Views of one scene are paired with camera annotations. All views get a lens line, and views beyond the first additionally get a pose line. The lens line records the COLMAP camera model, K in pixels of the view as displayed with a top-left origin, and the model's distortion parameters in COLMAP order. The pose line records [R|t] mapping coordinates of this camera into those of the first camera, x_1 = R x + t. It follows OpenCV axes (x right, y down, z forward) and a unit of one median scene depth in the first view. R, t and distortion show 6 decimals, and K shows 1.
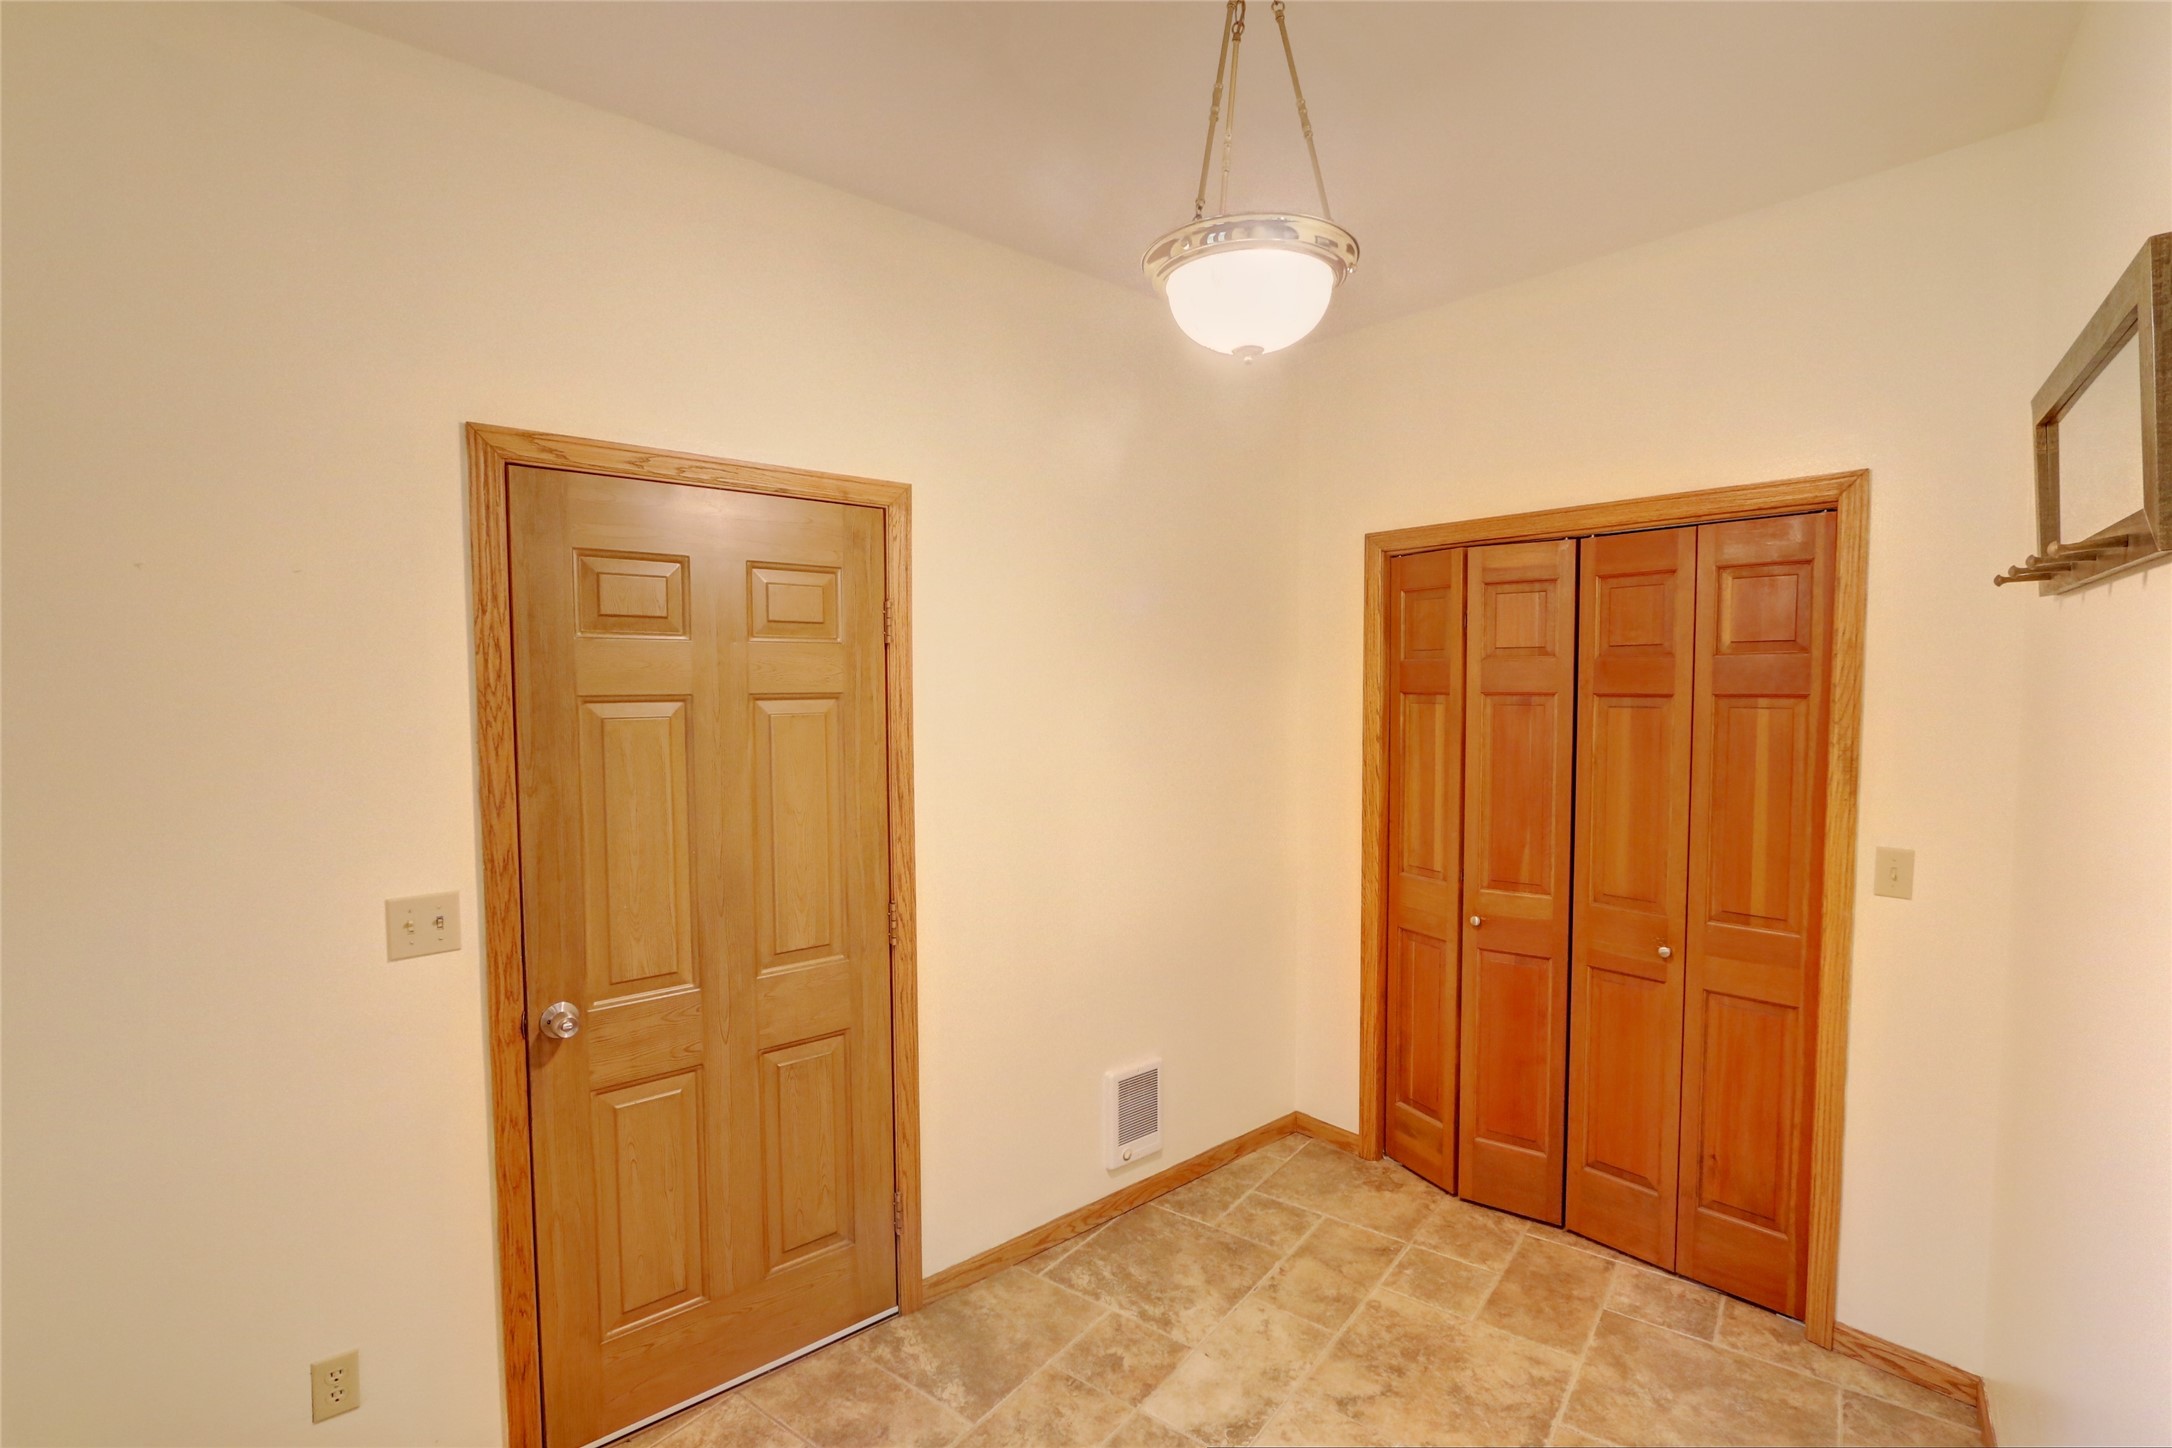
lens RADIAL K [[1001.6, 0, 1085.4], [0, 1001.6, 734.6], [0, 0, 1]] dist [-0.016162, 0.001141]
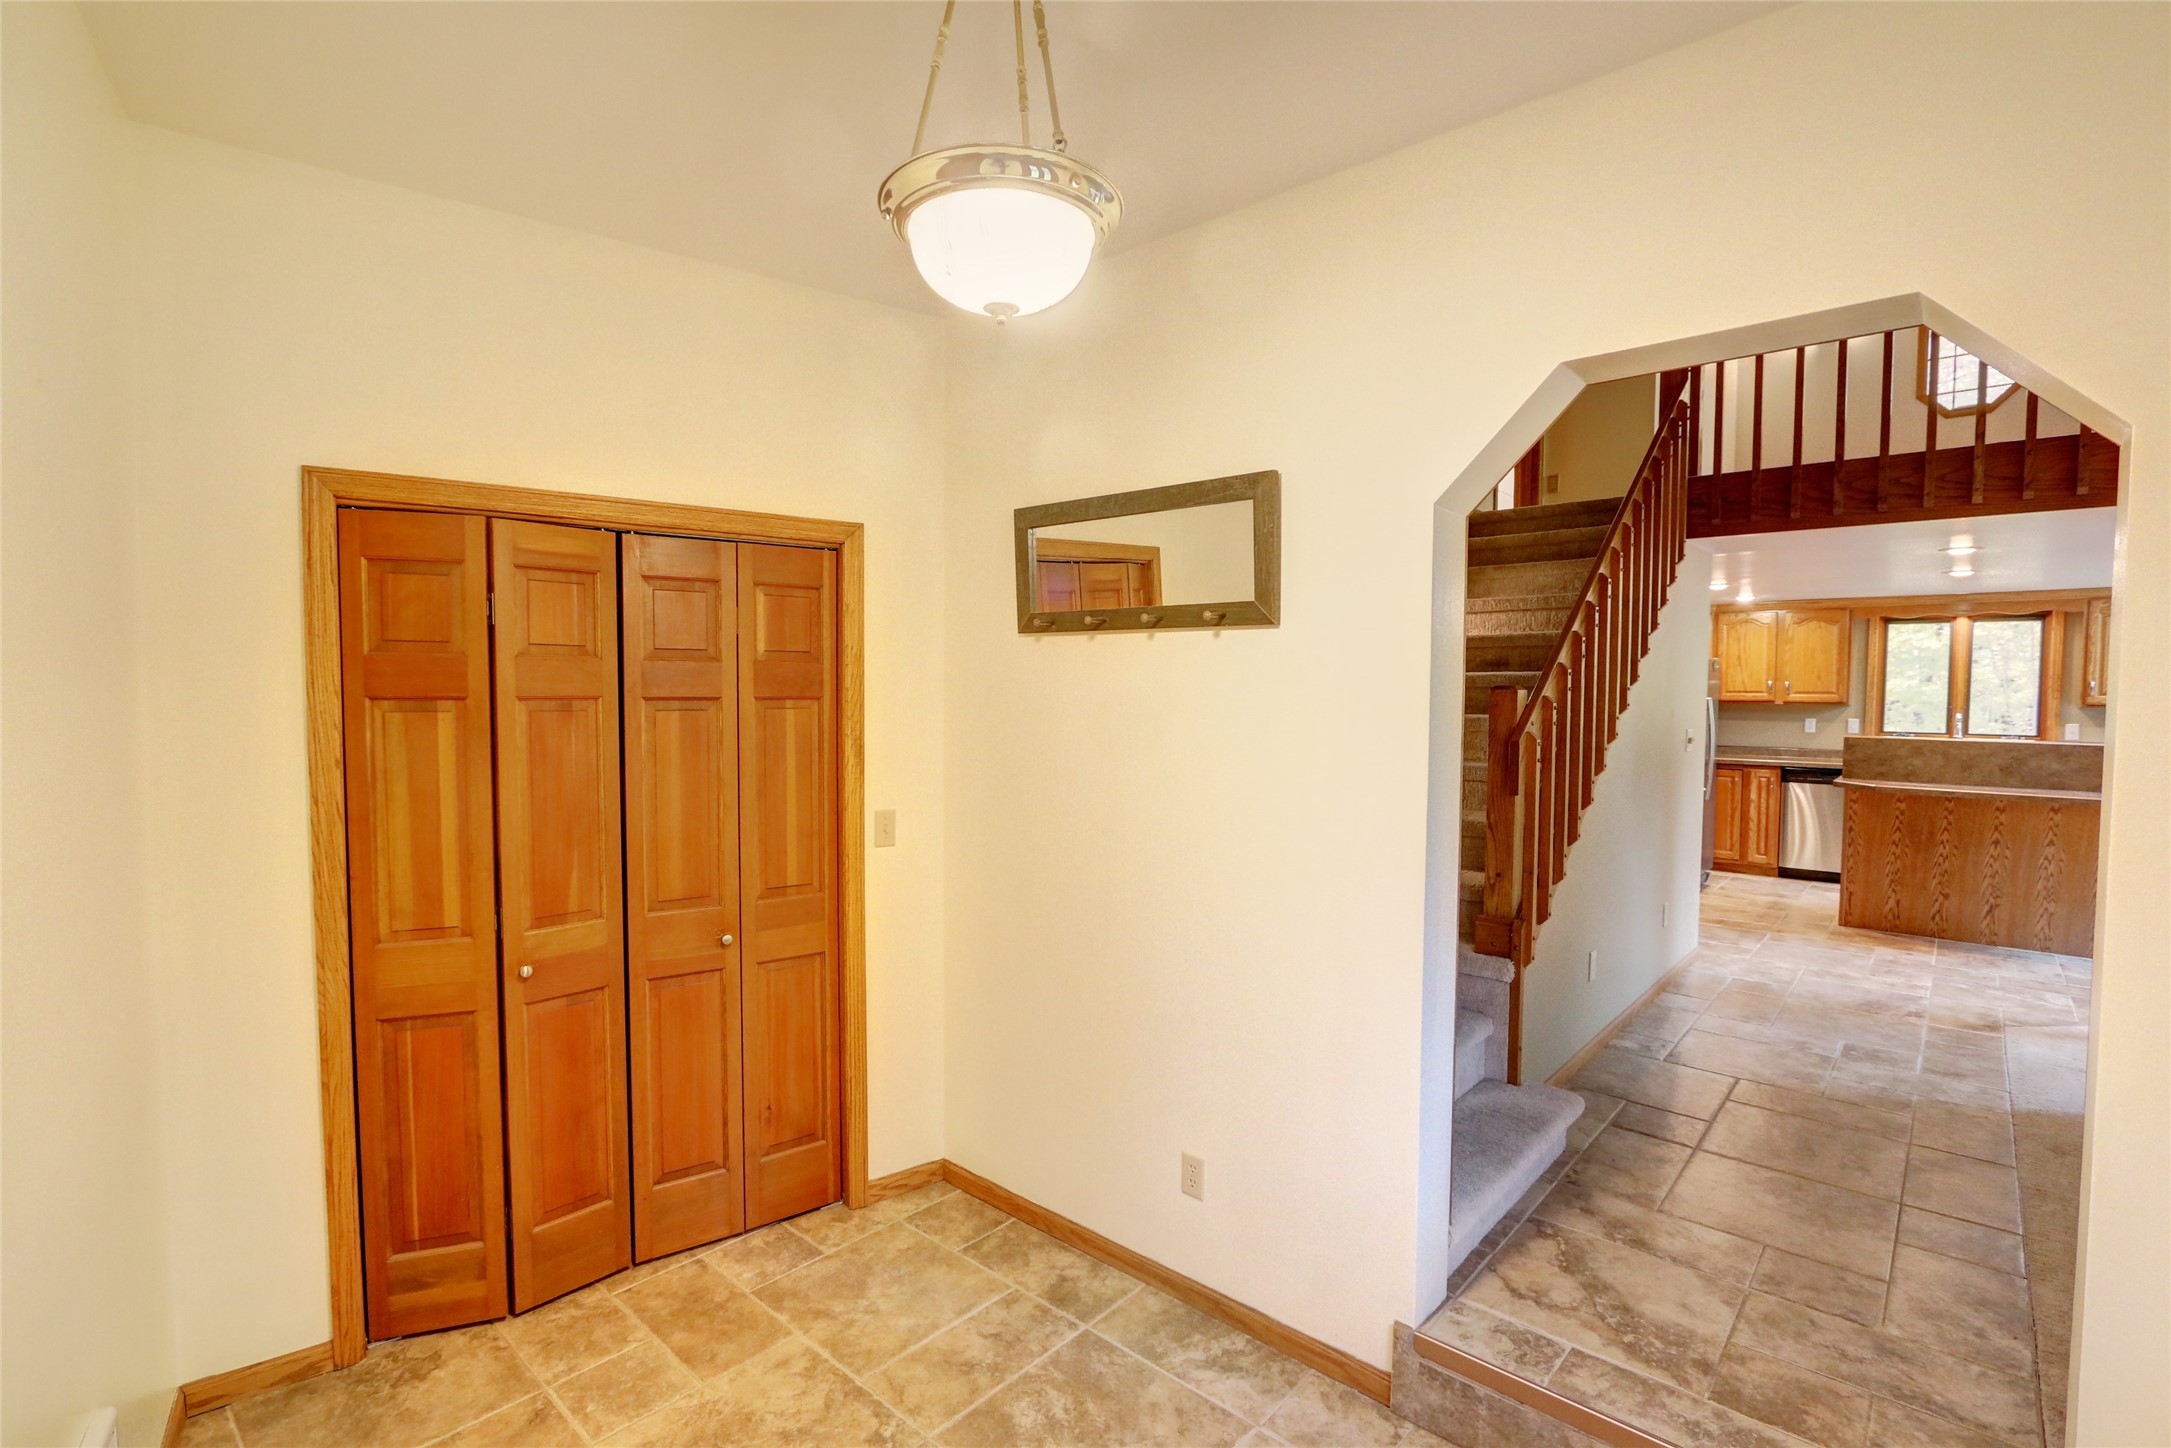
lens RADIAL K [[1001.1, 0, 1084.9], [0, 1001.1, 734.6], [0, 0, 1]] dist [-0.016162, 0.001141]
pose [[0.084278, -0.042688, 0.995528, -0.412595], [0.046125, 0.998178, 0.038897, -0.022591], [-0.995374, 0.042641, 0.086093, 0.489750]]
